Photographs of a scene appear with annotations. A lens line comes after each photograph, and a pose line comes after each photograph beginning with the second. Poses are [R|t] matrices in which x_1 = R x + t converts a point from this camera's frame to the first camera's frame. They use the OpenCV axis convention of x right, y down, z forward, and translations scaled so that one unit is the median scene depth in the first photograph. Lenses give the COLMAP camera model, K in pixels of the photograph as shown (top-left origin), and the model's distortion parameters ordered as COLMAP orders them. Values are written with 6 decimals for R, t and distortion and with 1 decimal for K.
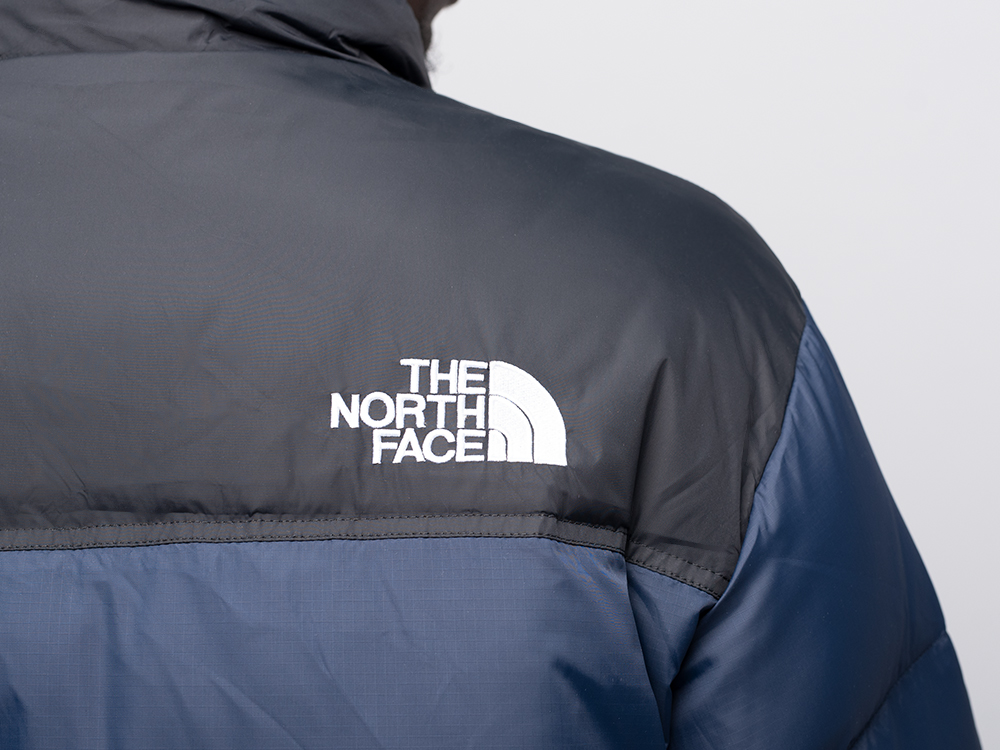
lens RADIAL K [[1471.3, 0, 500.0], [0, 1471.3, 375.0], [0, 0, 1]] dist [0.174939, -0.025234]
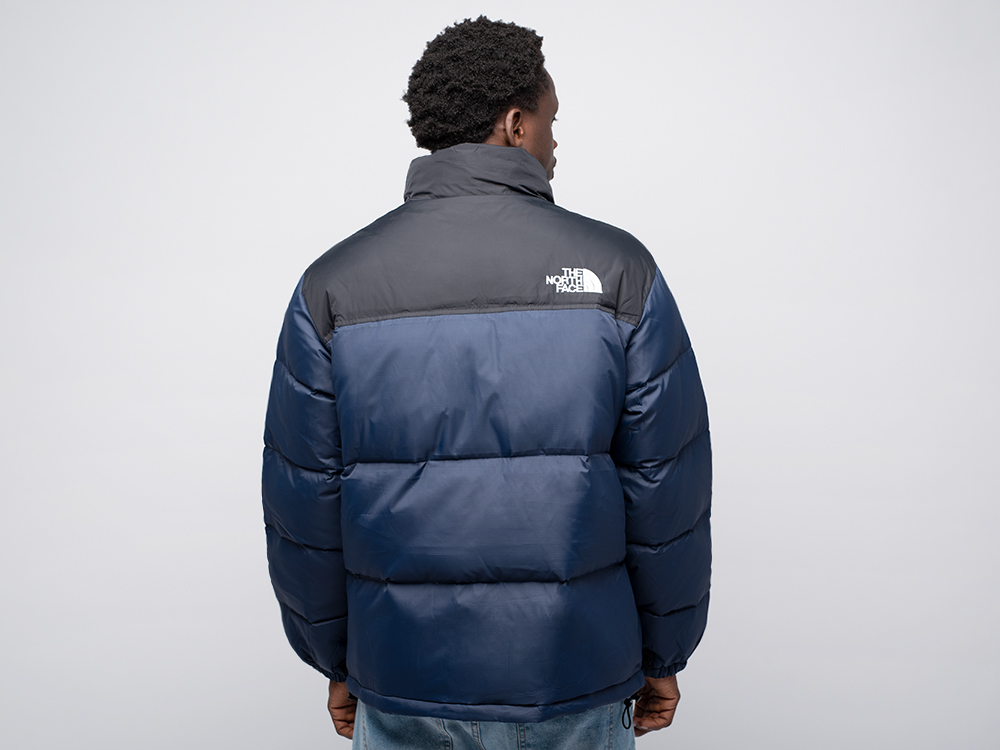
lens RADIAL K [[1471.3, 0, 500.0], [0, 1471.3, 375.0], [0, 0, 1]] dist [0.174939, -0.025234]
pose [[0.991051, 0.000617, 0.133481, -0.789454], [0.010530, 0.996512, -0.082782, 0.627060], [-0.133066, 0.083447, 0.987588, -3.035616]]
